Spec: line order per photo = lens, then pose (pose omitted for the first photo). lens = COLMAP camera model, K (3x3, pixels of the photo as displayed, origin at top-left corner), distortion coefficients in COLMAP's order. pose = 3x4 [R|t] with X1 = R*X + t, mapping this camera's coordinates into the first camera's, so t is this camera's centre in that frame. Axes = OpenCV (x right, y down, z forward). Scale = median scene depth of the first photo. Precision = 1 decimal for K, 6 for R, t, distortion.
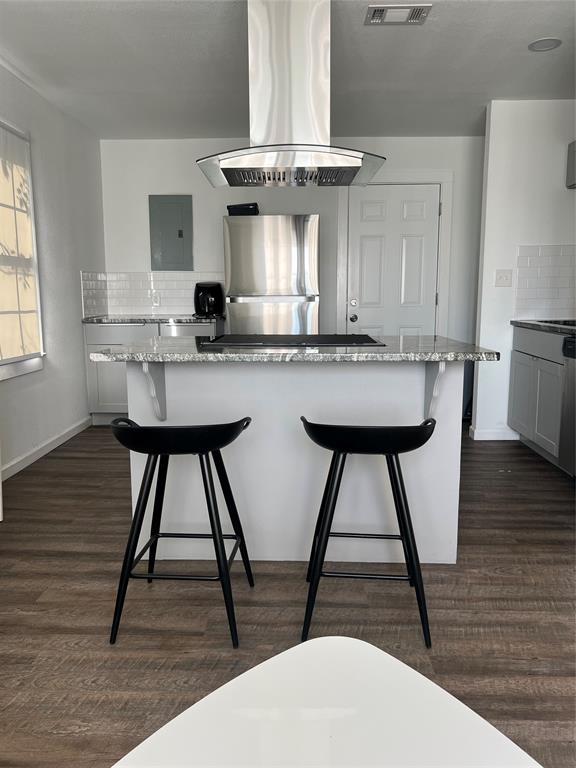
lens RADIAL K [[579.8, 0, 289.3], [0, 579.8, 383.7], [0, 0, 1]] dist [0.053999, -0.057889]
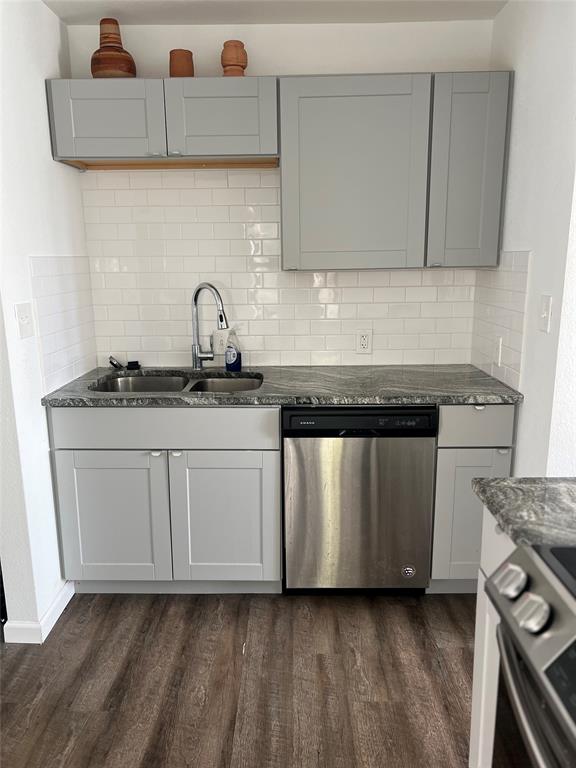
lens RADIAL K [[579.8, 0, 284.7], [0, 579.8, 381.1], [0, 0, 1]] dist [0.053999, -0.057889]
pose [[-0.008529, -0.201998, 0.979349, -0.153392], [0.171147, 0.964638, 0.200454, -0.221028], [-0.985209, 0.169322, 0.026344, 0.893462]]
